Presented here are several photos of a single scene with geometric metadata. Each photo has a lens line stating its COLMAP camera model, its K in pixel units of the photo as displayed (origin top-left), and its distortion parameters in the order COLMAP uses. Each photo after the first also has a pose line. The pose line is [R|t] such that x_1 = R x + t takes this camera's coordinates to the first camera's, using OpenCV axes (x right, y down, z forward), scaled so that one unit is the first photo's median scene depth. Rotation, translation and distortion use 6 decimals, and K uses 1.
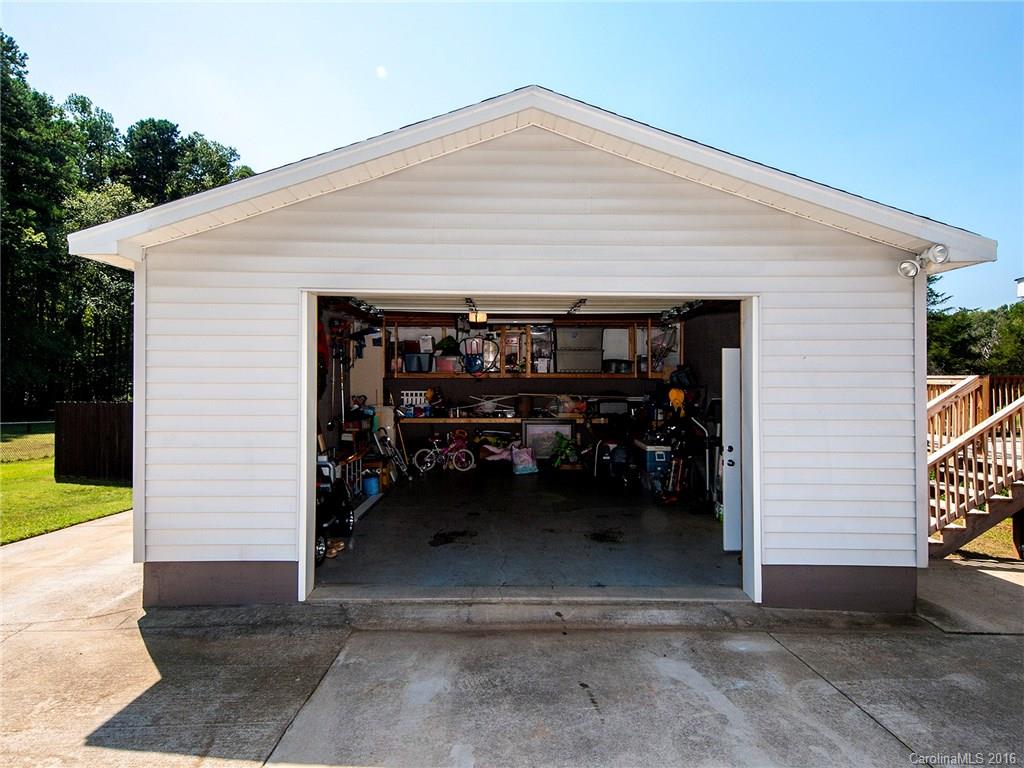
lens RADIAL K [[575.9, 0, 512.0], [0, 575.9, 384.0], [0, 0, 1]] dist [0.006974, 0.003858]
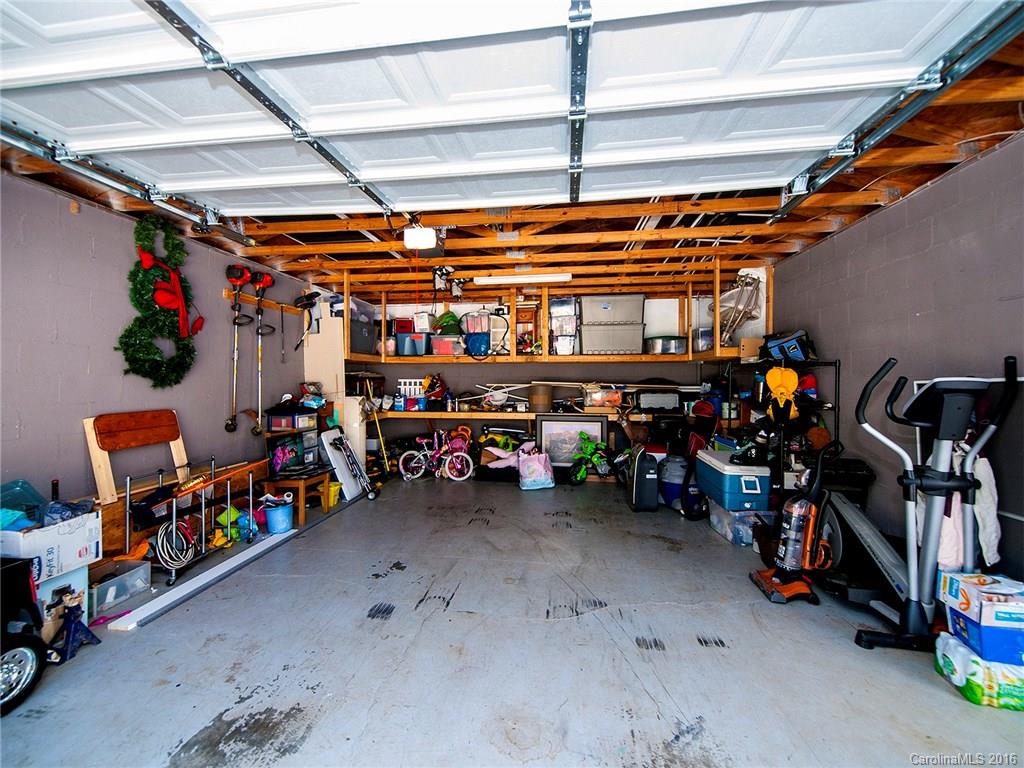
lens RADIAL K [[416.6, 0, 507.8], [0, 416.6, 377.8], [0, 0, 1]] dist [0.001804, -0.000482]
pose [[0.989044, -0.002018, -0.147605, 0.061762], [0.000606, 0.999954, -0.009615, 0.016973], [0.147618, 0.009421, 0.989000, 0.435236]]
